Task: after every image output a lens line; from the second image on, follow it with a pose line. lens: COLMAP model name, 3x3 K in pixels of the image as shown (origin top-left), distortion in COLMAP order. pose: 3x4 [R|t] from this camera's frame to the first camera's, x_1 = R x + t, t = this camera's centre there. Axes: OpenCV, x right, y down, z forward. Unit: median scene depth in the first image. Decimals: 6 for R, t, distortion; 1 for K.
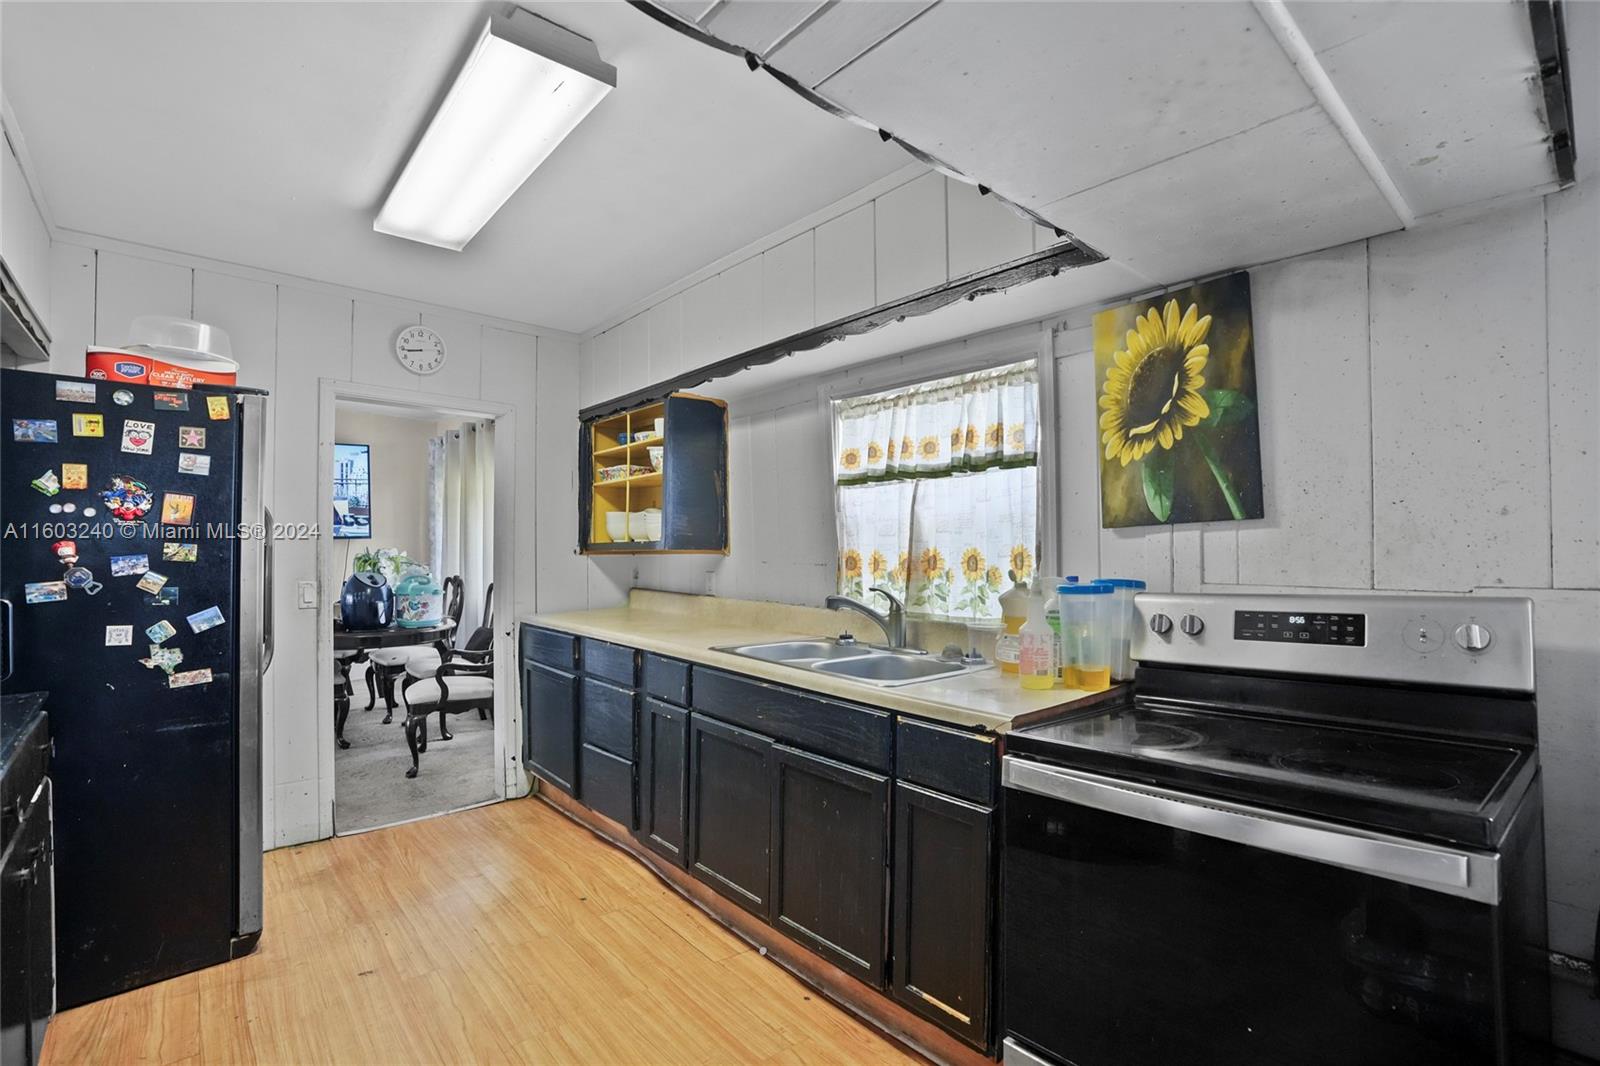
lens RADIAL K [[747.2, 0, 778.4], [0, 747.2, 528.0], [0, 0, 1]] dist [-0.032595, 0.001020]
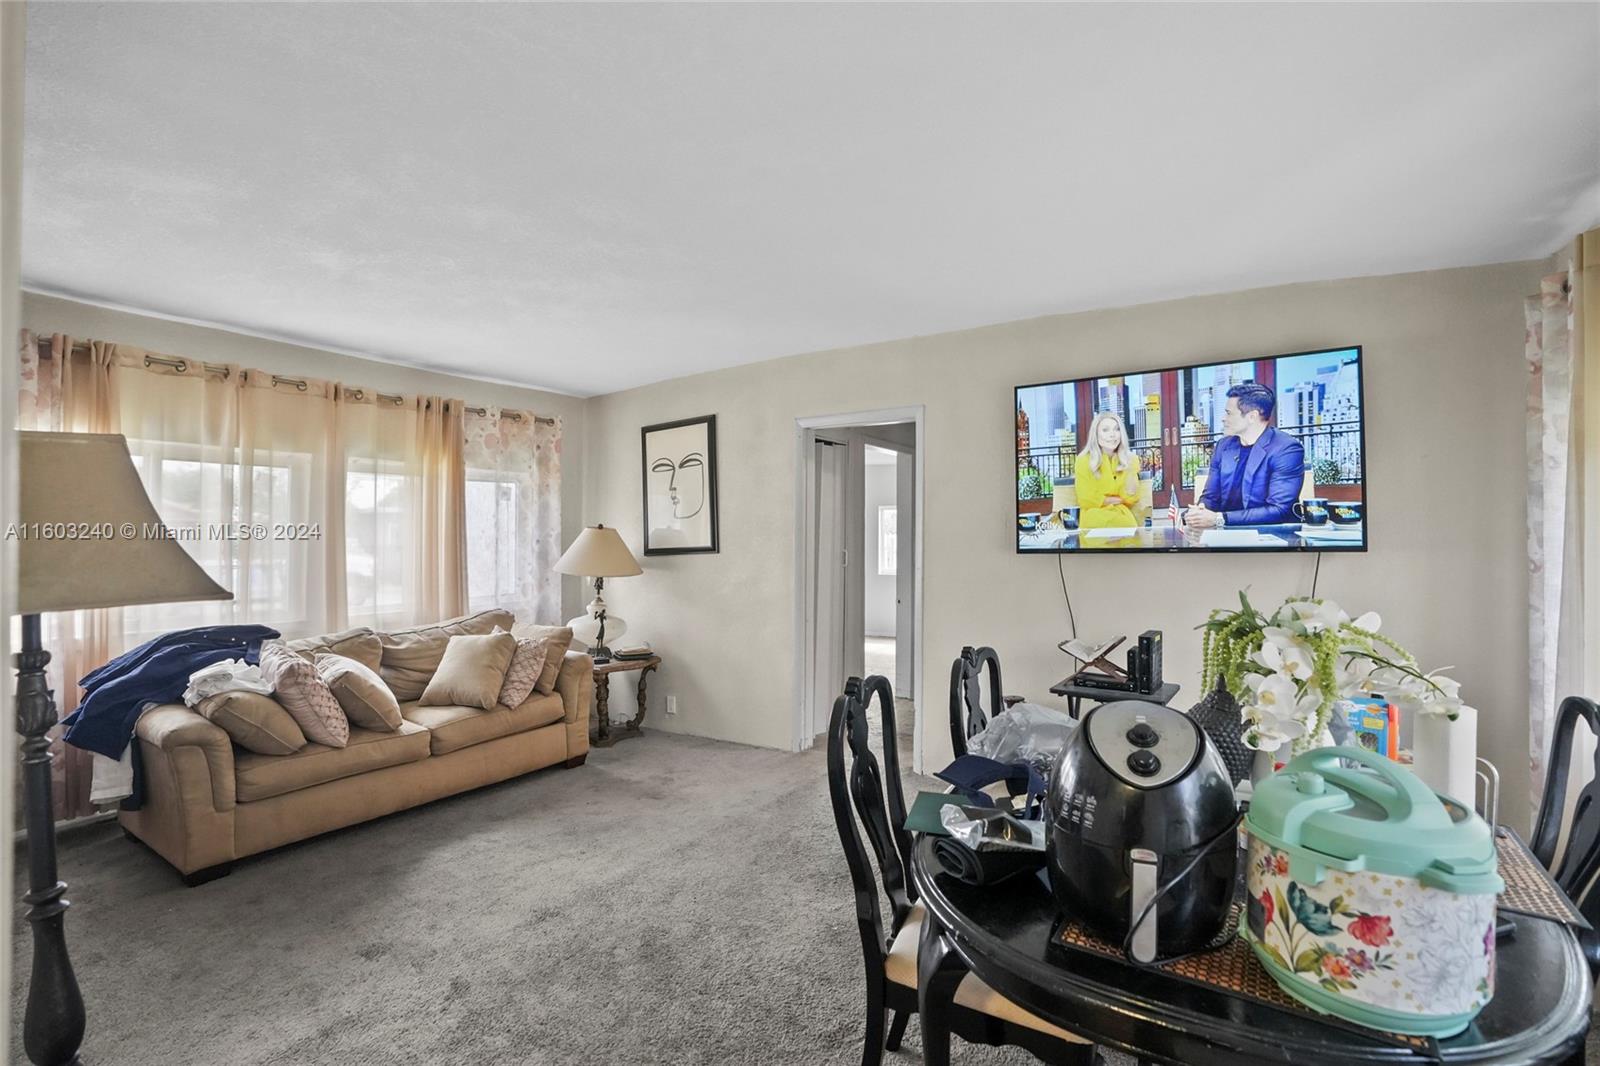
lens RADIAL K [[747.2, 0, 778.4], [0, 747.2, 528.0], [0, 0, 1]] dist [-0.032595, 0.001020]
pose [[0.275749, -0.006846, -0.961205, -0.226961], [0.011752, 0.999924, -0.003750, -0.002765], [0.961158, -0.010262, 0.275808, 0.542151]]
